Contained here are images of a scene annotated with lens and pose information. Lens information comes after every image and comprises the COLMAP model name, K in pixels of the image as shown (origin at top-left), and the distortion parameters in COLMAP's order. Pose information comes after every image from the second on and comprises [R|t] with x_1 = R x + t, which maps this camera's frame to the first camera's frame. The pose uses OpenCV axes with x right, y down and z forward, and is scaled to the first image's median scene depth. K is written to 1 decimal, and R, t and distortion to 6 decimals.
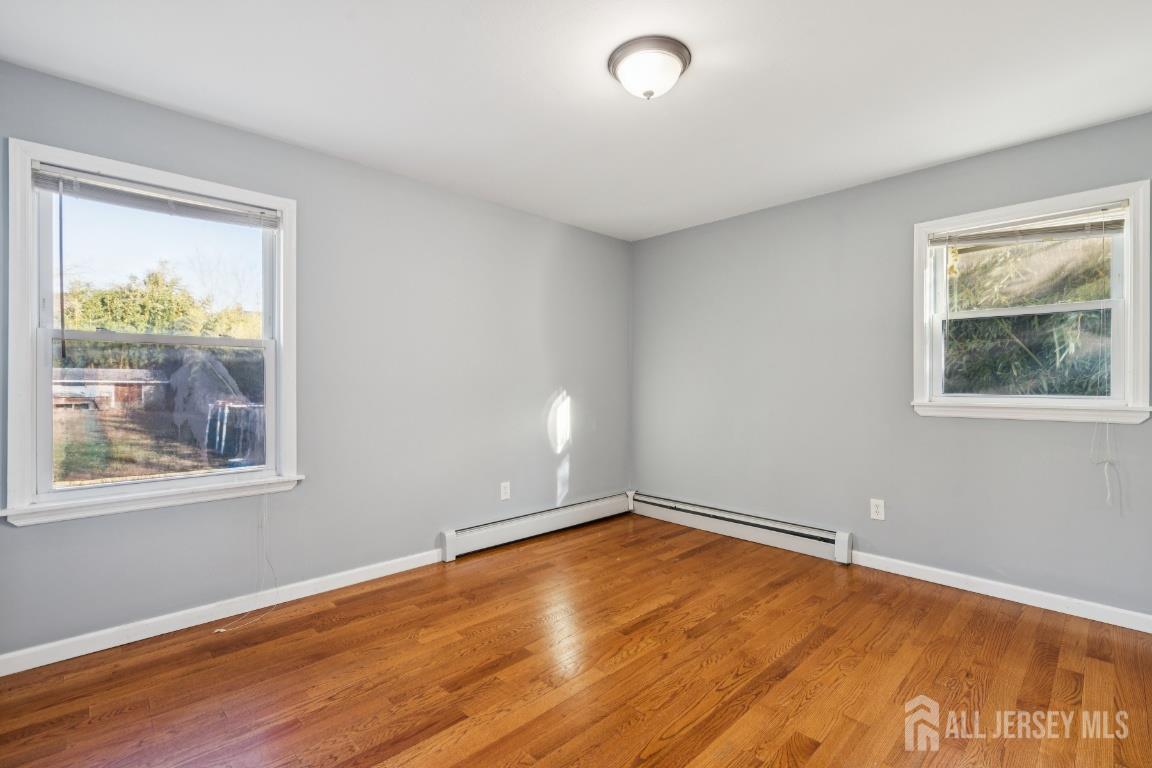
lens RADIAL K [[523.7, 0, 577.5], [0, 523.7, 381.9], [0, 0, 1]] dist [-0.003624, 0.000673]
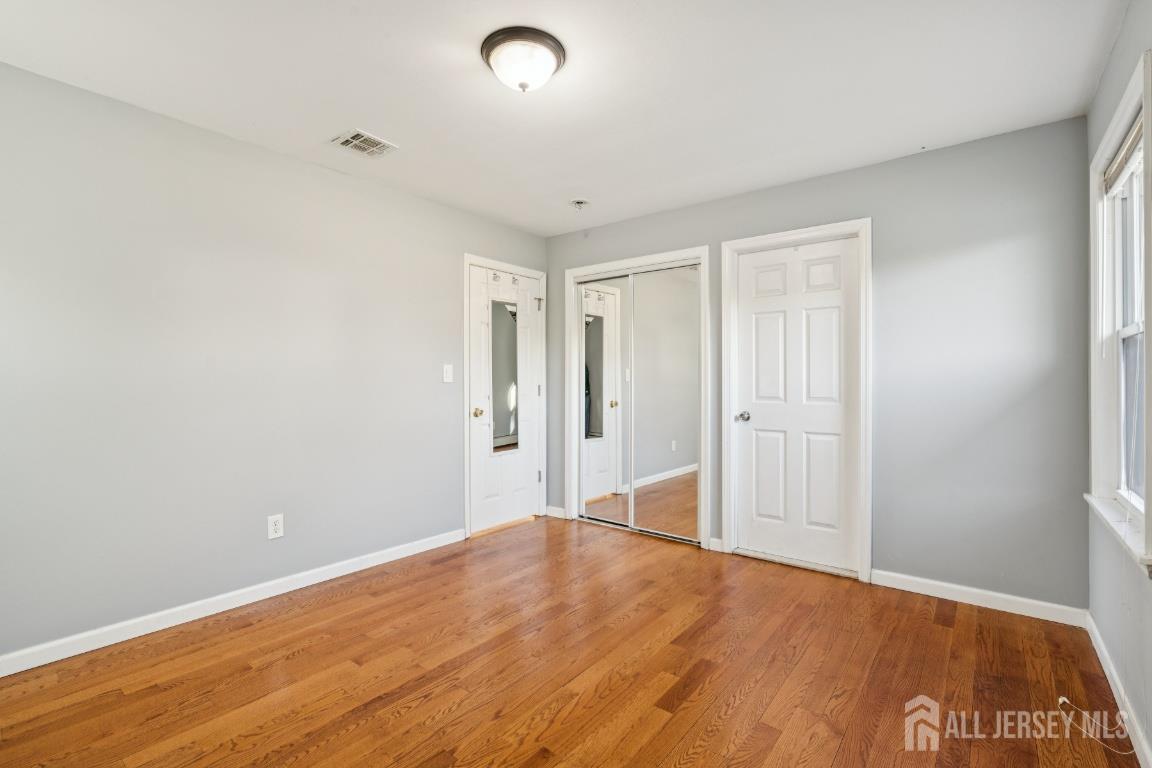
lens RADIAL K [[523.7, 0, 574.7], [0, 523.7, 381.0], [0, 0, 1]] dist [-0.003624, 0.000673]
pose [[-0.991616, -0.001554, -0.129209, 0.164490], [-0.002249, 0.999984, 0.005237, -0.006926], [0.129199, 0.005484, -0.991604, 1.952533]]
